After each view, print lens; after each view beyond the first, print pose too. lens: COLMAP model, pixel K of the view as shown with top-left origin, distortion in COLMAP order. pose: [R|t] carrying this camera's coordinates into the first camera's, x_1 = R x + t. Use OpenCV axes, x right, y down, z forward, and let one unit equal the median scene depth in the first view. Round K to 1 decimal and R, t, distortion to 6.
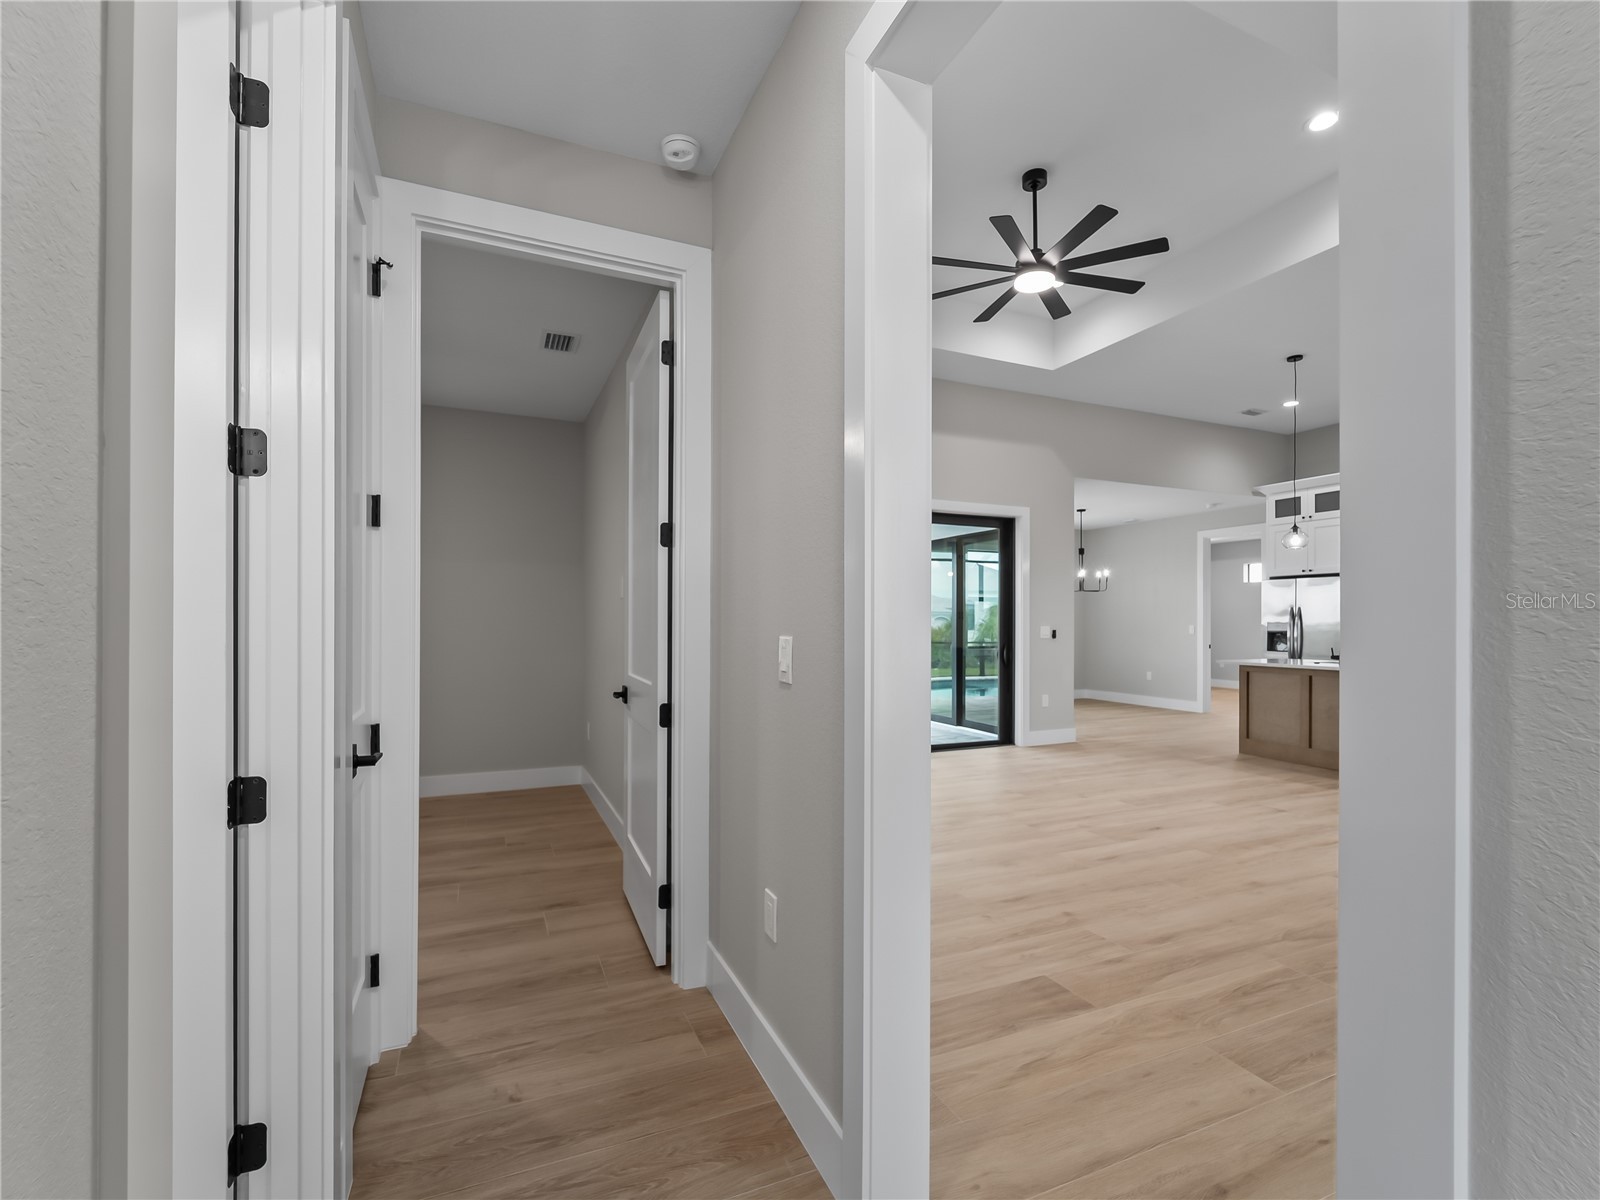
lens RADIAL K [[739.2, 0, 786.4], [0, 739.2, 624.7], [0, 0, 1]] dist [-0.002416, -0.001190]
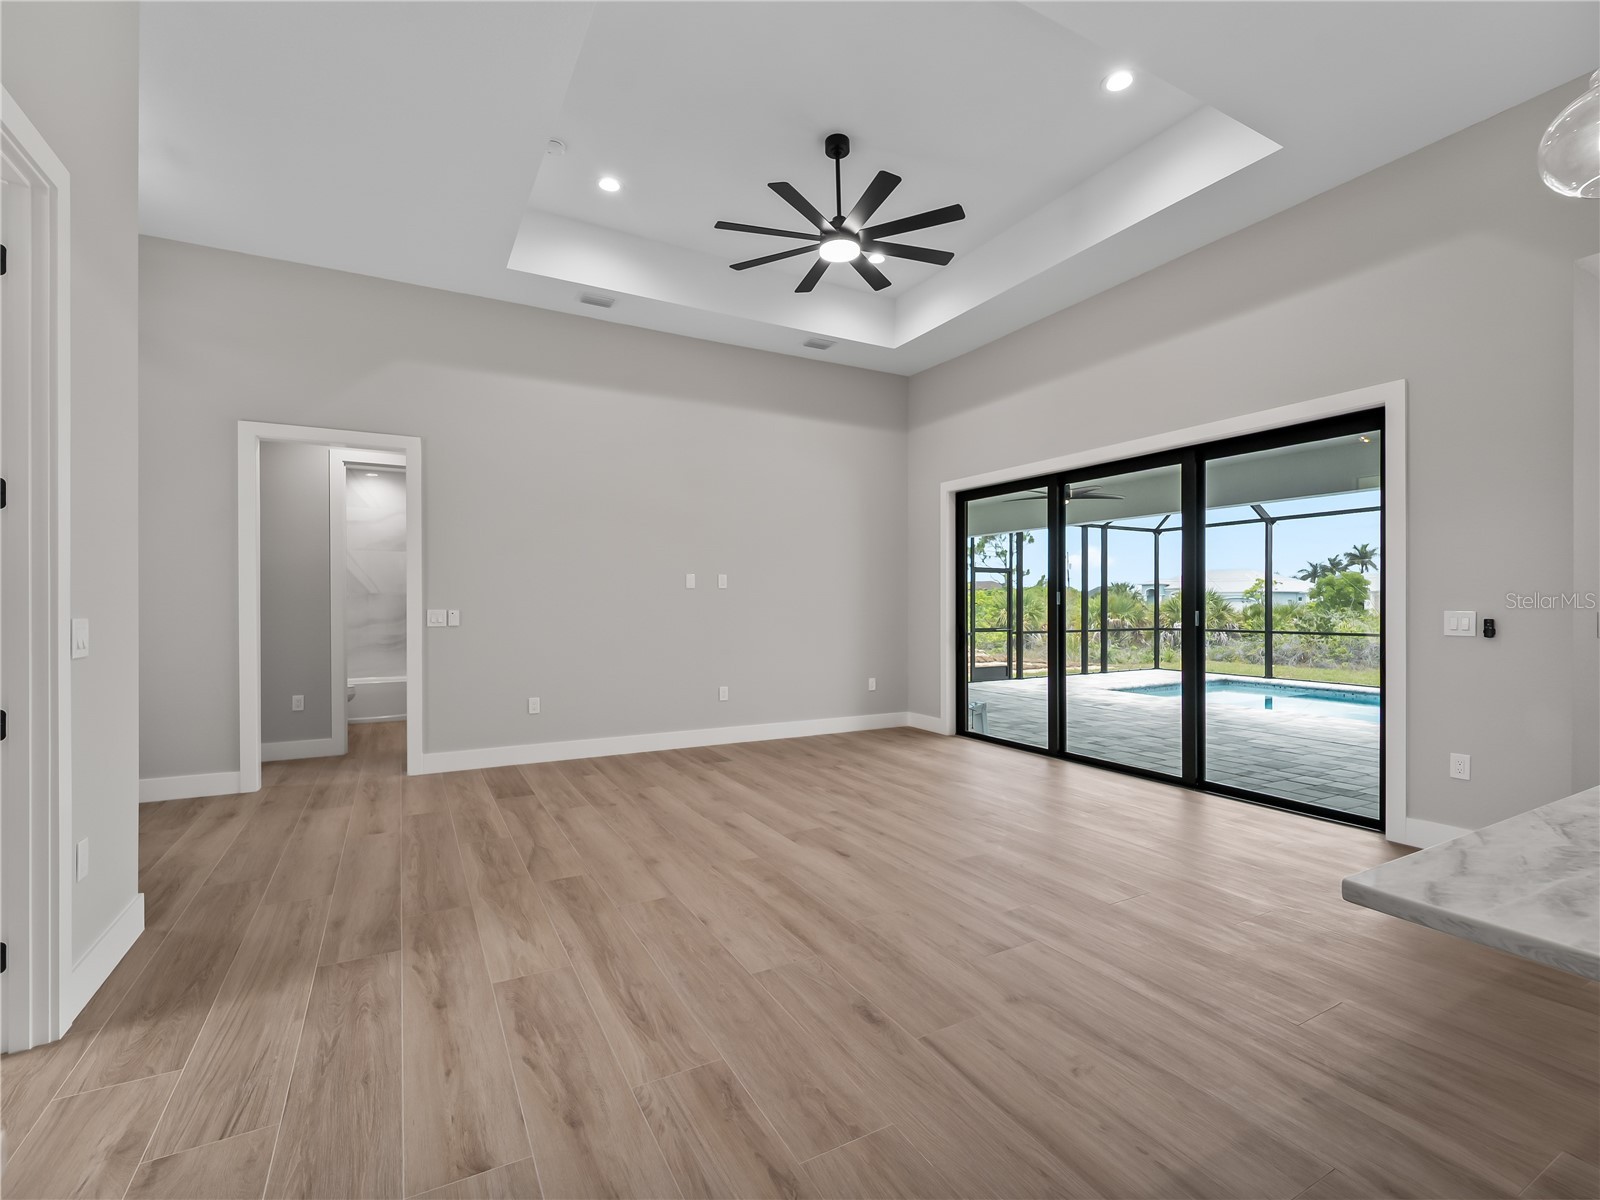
lens RADIAL K [[739.2, 0, 802.3], [0, 739.2, 600.4], [0, 0, 1]] dist [-0.002416, -0.001190]
pose [[0.081011, -0.005263, -0.996699, 1.280950], [-0.005630, 0.999968, -0.005737, -0.000153], [0.996697, 0.006076, 0.080978, 0.865337]]
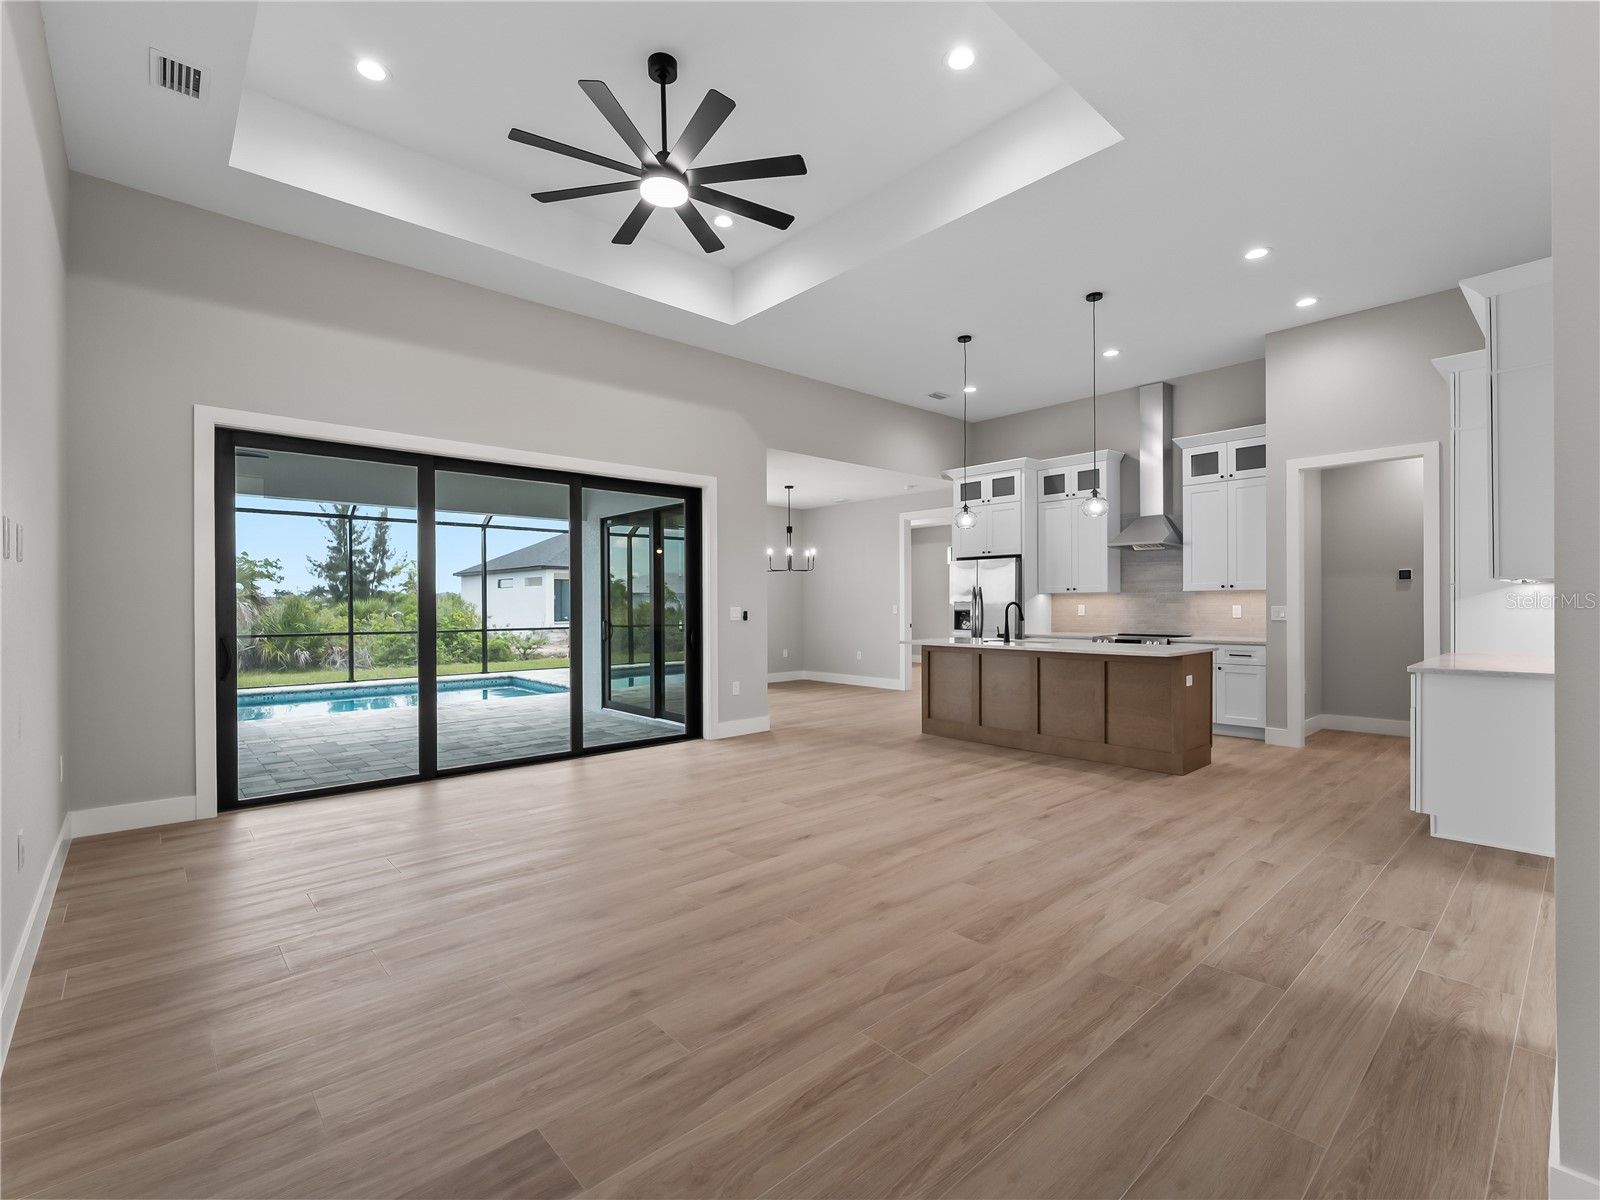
lens RADIAL K [[739.2, 0, 796.2], [0, 739.2, 606.0], [0, 0, 1]] dist [-0.002416, -0.001190]
pose [[0.947906, -0.006224, 0.318490, 0.207612], [0.006222, 0.999980, 0.001024, 0.000197], [-0.318490, 0.001012, 0.947926, 0.166124]]
